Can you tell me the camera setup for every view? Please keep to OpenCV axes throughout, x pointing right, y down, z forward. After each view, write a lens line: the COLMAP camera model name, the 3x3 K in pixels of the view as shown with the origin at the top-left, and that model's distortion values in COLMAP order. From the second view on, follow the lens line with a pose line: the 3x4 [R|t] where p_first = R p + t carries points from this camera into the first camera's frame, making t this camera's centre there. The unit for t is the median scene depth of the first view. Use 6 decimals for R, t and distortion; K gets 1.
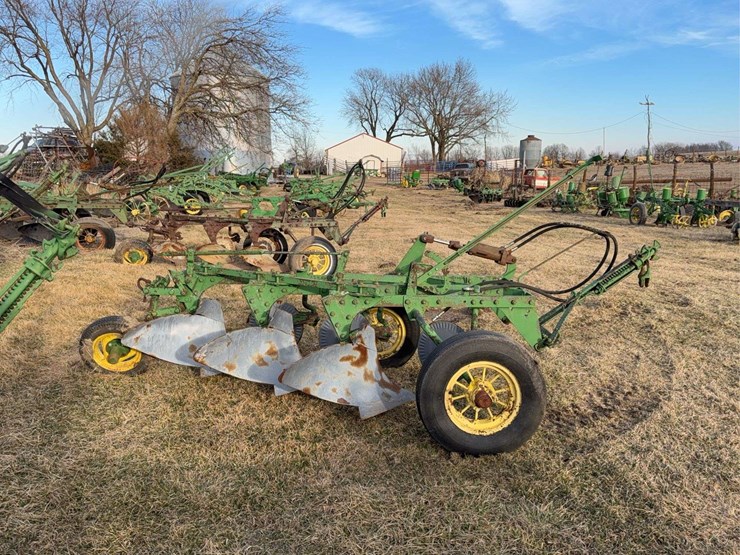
lens RADIAL K [[575.4, 0, 370.0], [0, 575.4, 277.5], [0, 0, 1]] dist [0.085556, -0.143717]
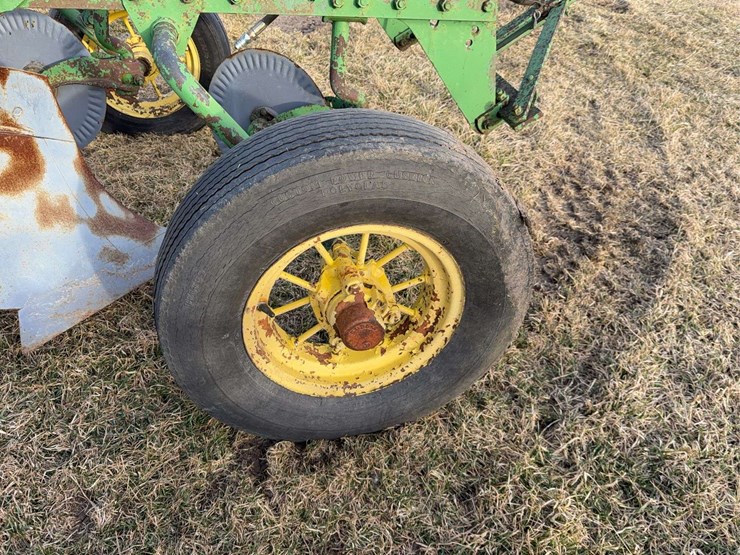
lens RADIAL K [[575.4, 0, 370.0], [0, 575.4, 277.5], [0, 0, 1]] dist [0.085556, -0.143717]
pose [[0.974291, -0.067479, 0.214949, 0.128658], [-0.043352, 0.880108, 0.472790, 0.025768], [-0.221082, -0.469954, 0.854556, 0.709270]]
